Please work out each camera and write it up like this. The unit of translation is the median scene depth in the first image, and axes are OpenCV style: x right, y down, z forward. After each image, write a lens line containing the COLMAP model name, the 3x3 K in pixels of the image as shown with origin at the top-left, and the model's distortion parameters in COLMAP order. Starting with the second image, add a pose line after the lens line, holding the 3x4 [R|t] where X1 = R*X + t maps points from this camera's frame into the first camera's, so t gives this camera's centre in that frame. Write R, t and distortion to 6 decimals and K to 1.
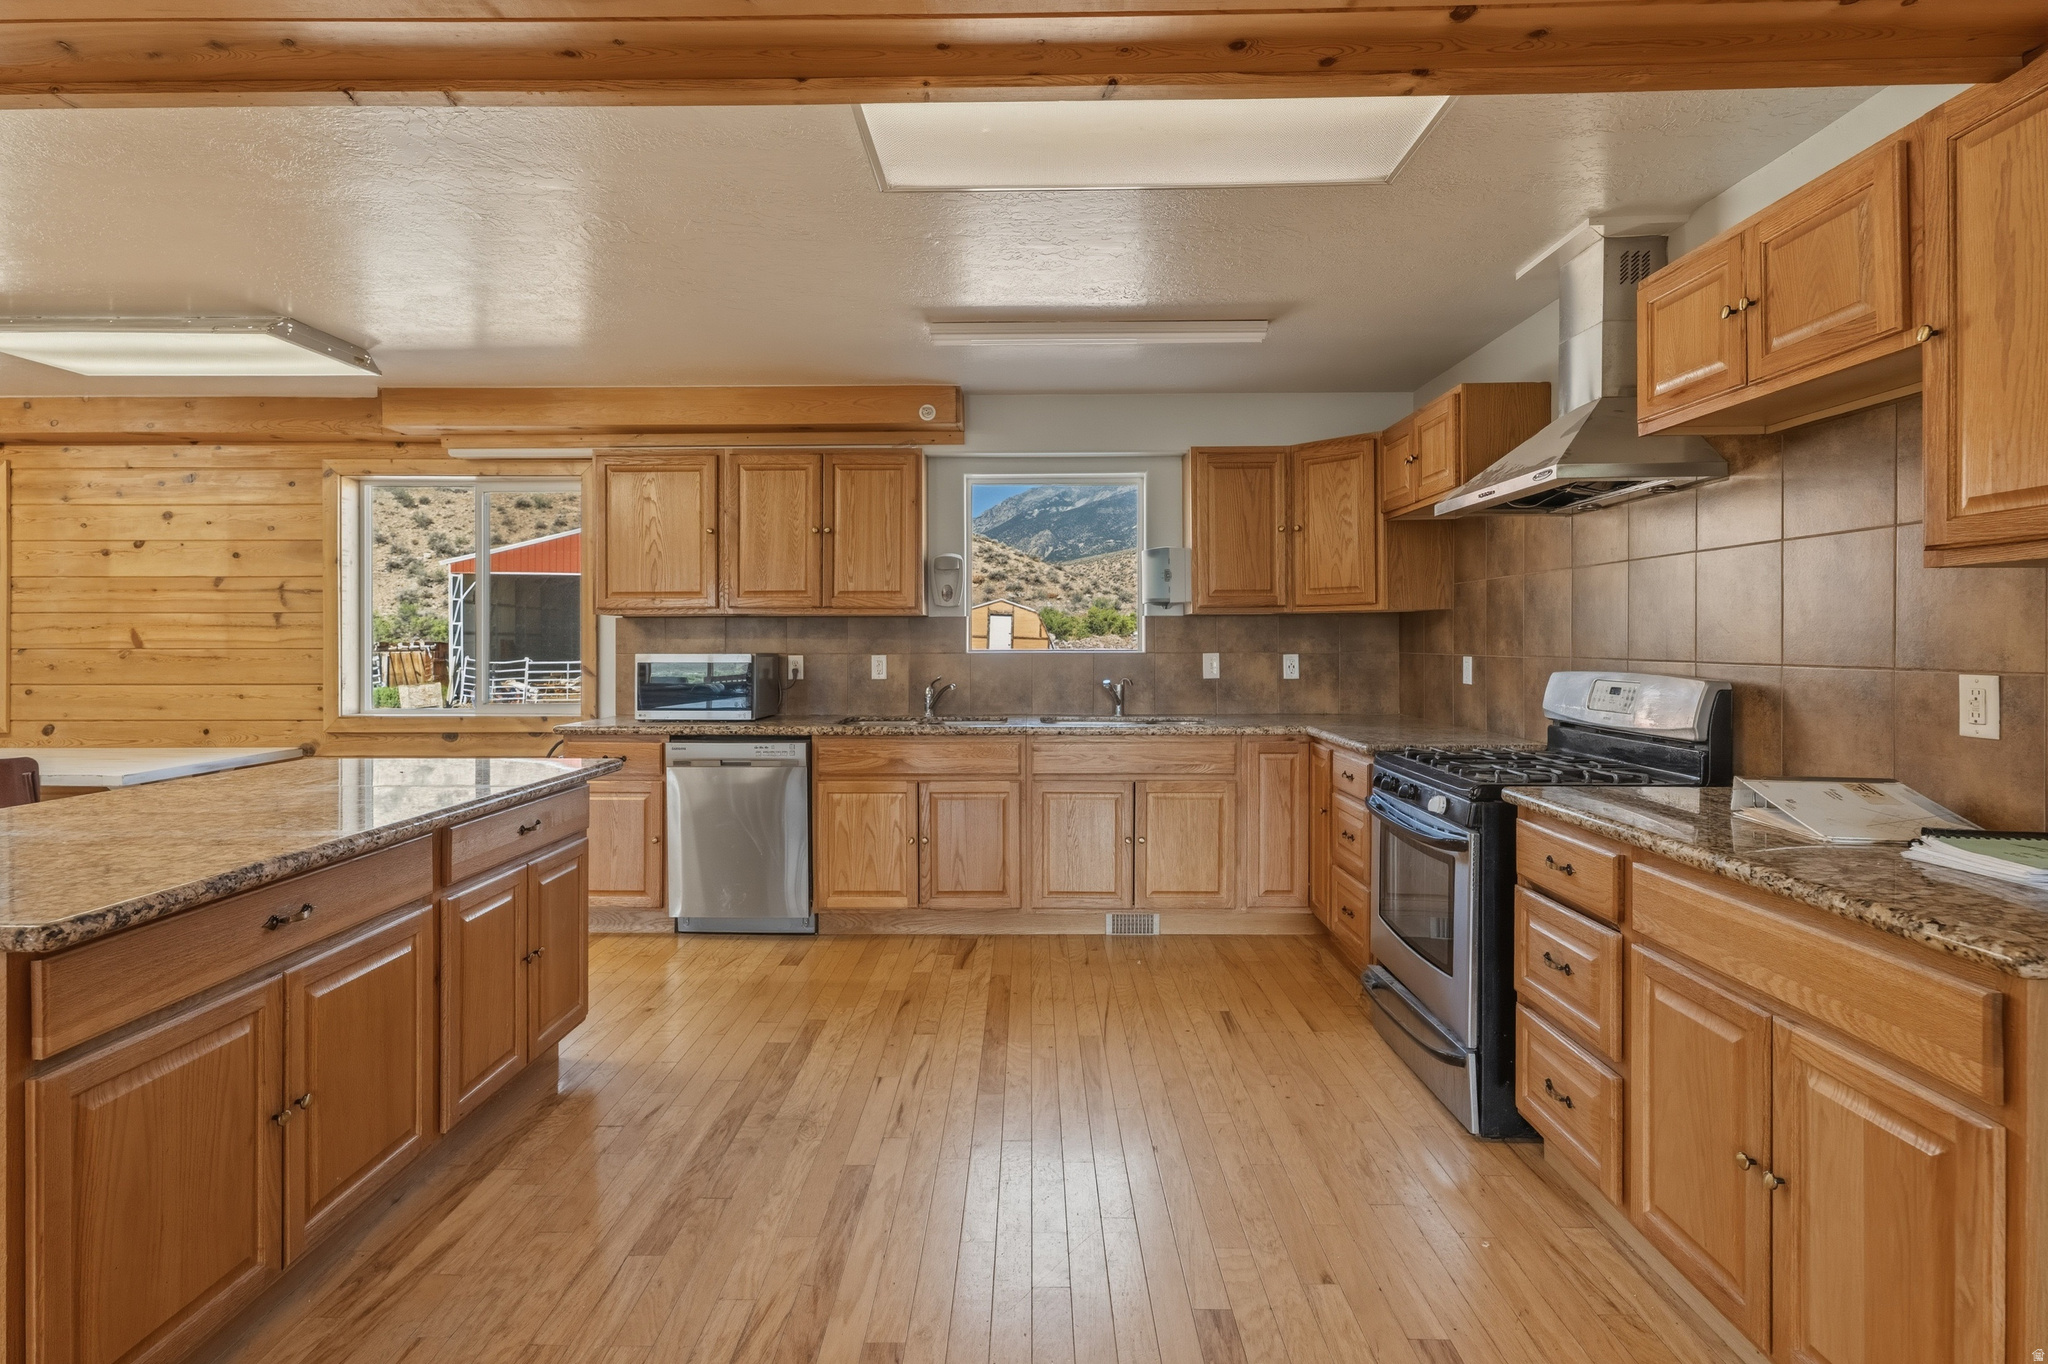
lens RADIAL K [[978.1, 0, 1017.2], [0, 978.1, 636.6], [0, 0, 1]] dist [-0.001440, 0.004559]
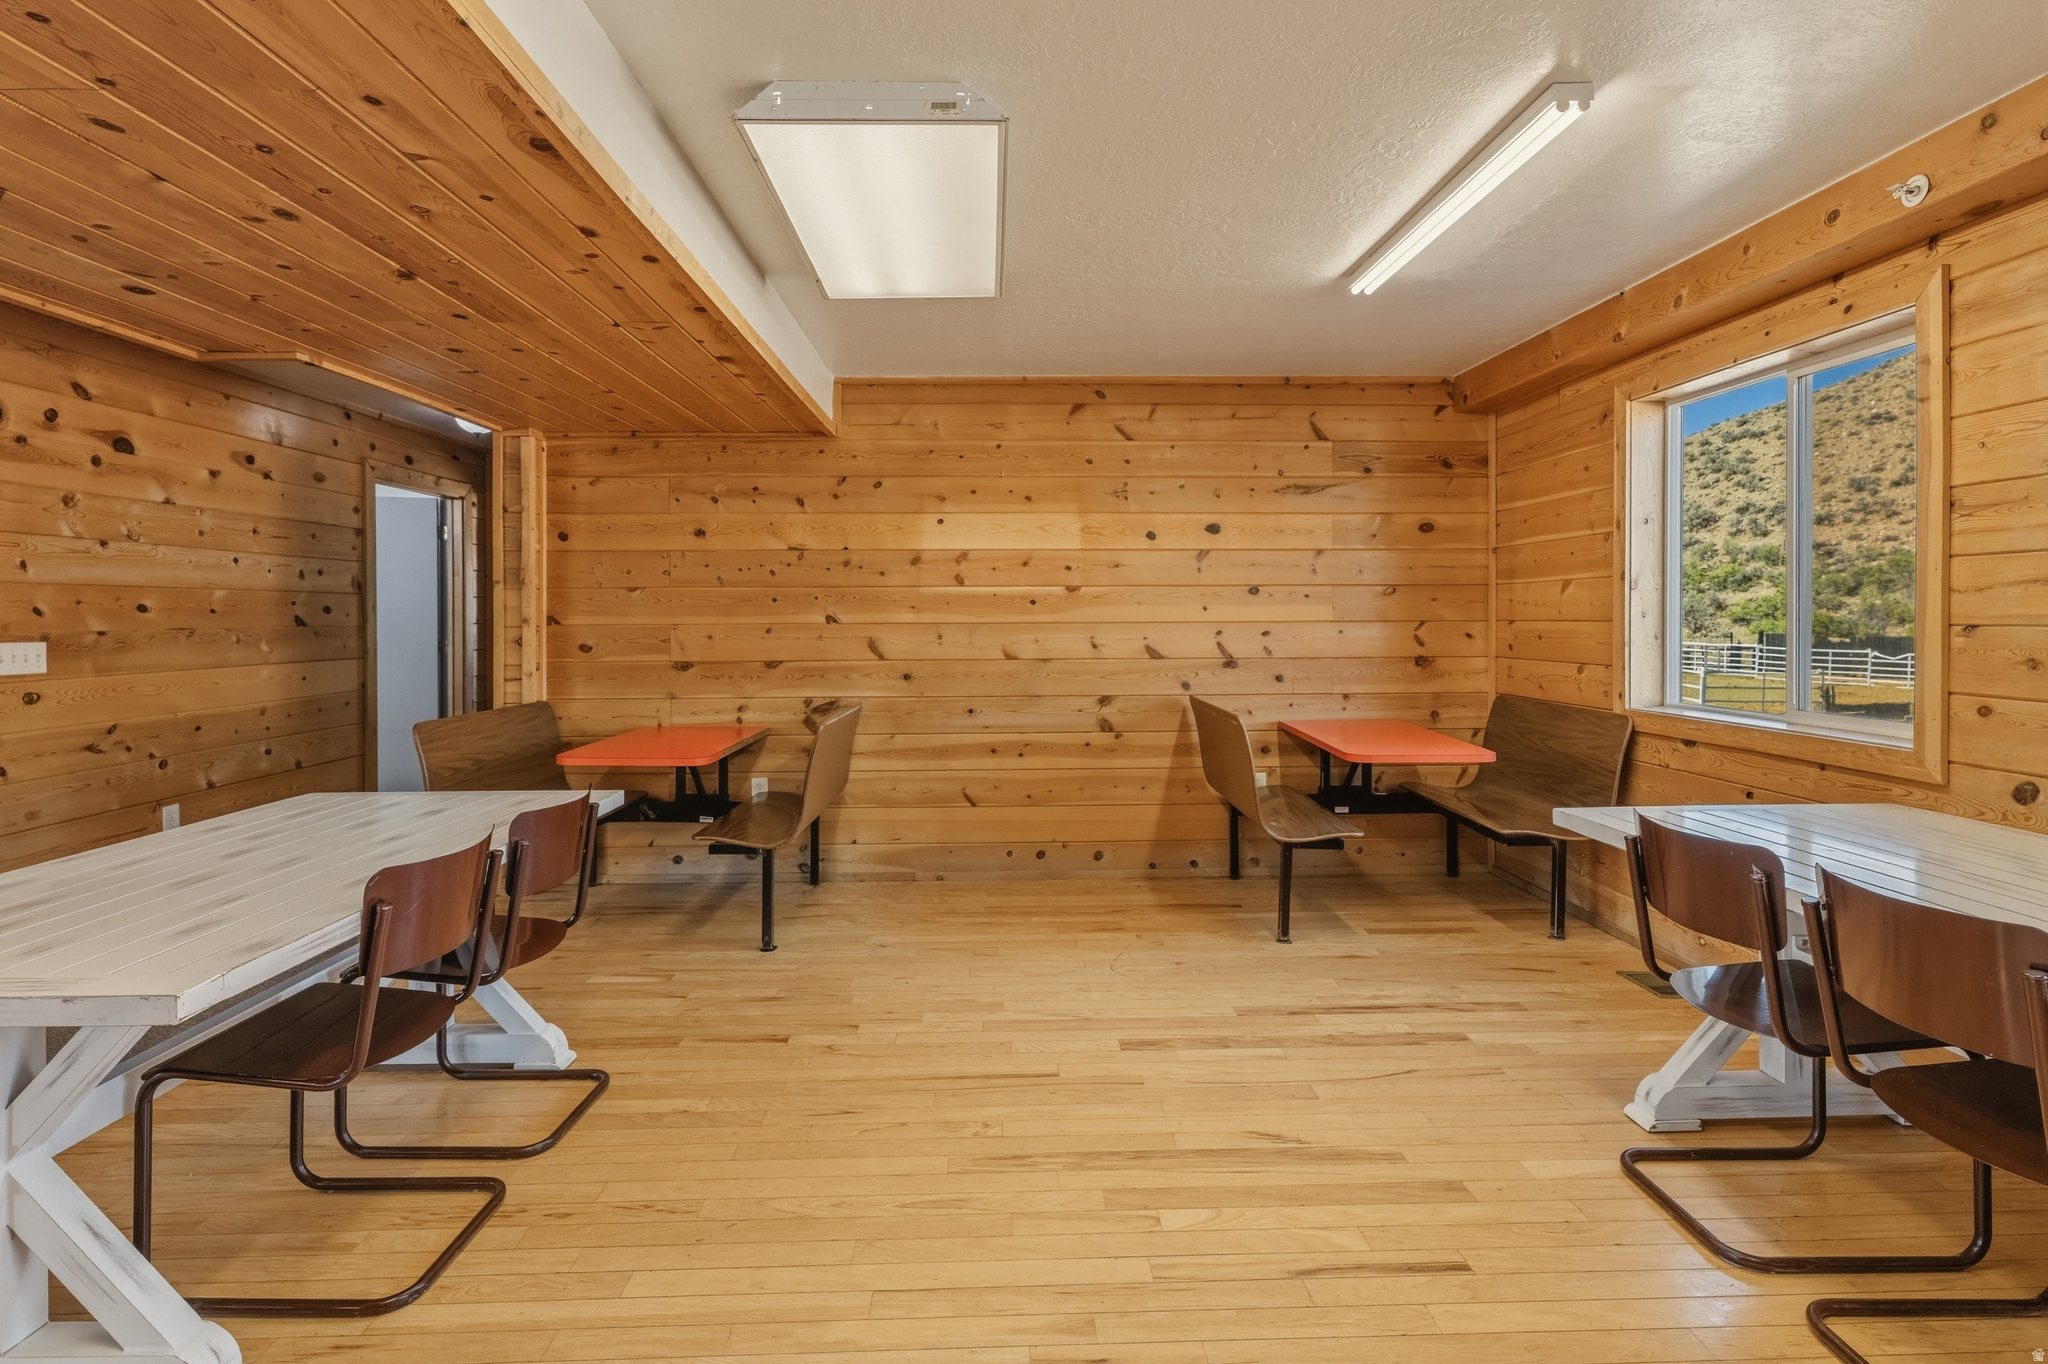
lens RADIAL K [[978.1, 0, 1026.5], [0, 978.1, 619.1], [0, 0, 1]] dist [-0.001440, 0.004559]
pose [[0.046728, 0.006417, -0.998887, -0.566572], [0.007650, 0.999948, 0.006782, 0.002263], [0.998878, -0.007959, 0.046676, 0.520963]]
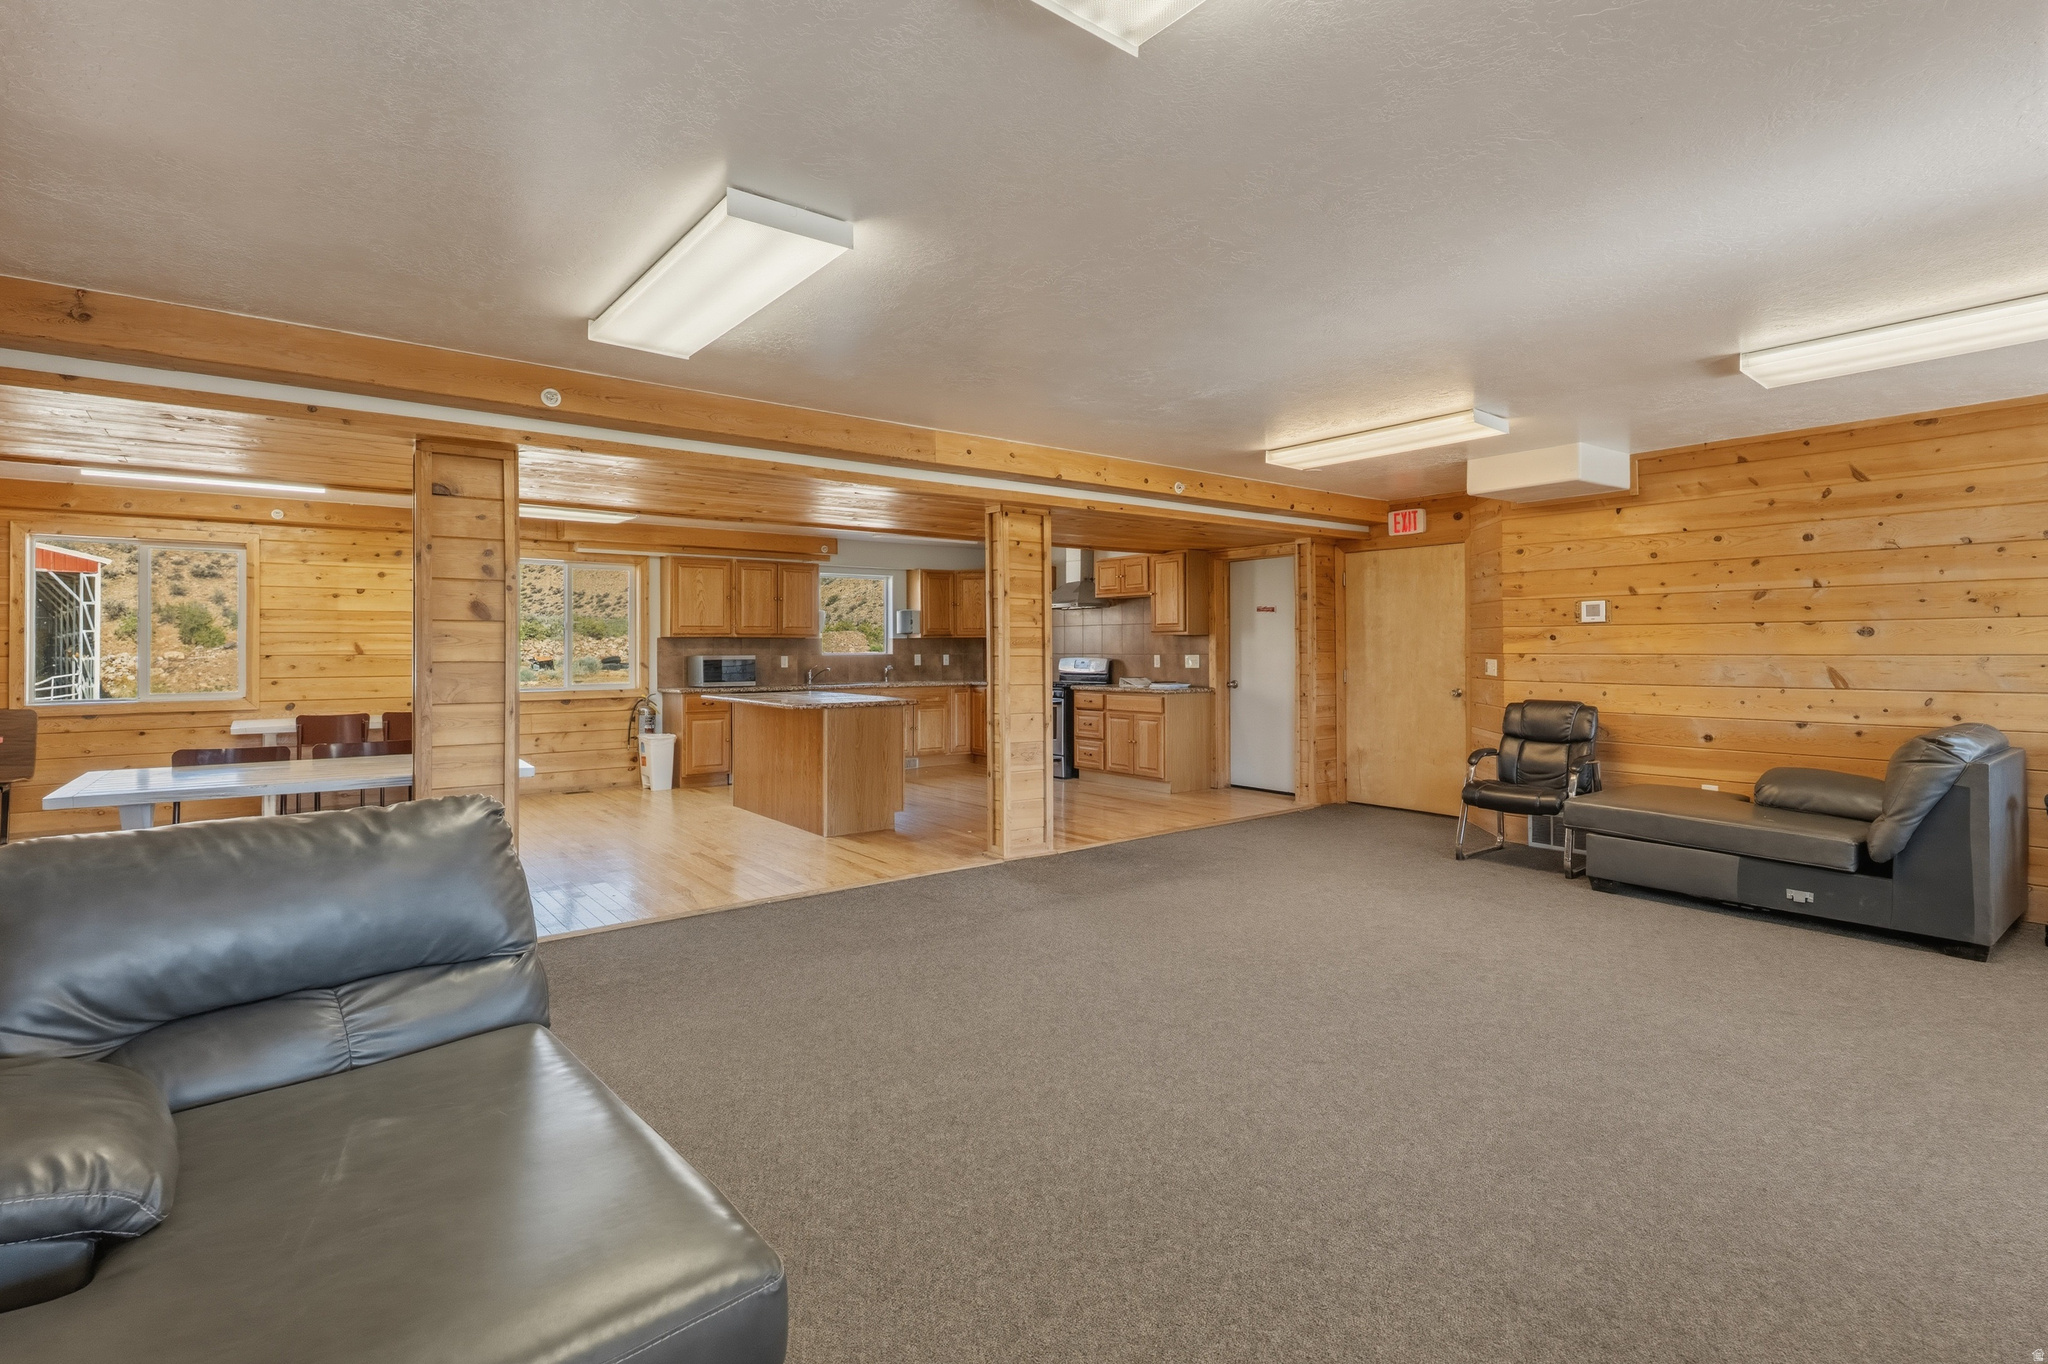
lens RADIAL K [[978.1, 0, 1037.4], [0, 978.1, 636.2], [0, 0, 1]] dist [-0.001440, 0.004559]
pose [[0.768221, 0.006917, 0.640147, -1.157694], [0.000511, 0.999935, -0.011418, 0.000217], [-0.640184, 0.009099, 0.768168, -1.055330]]
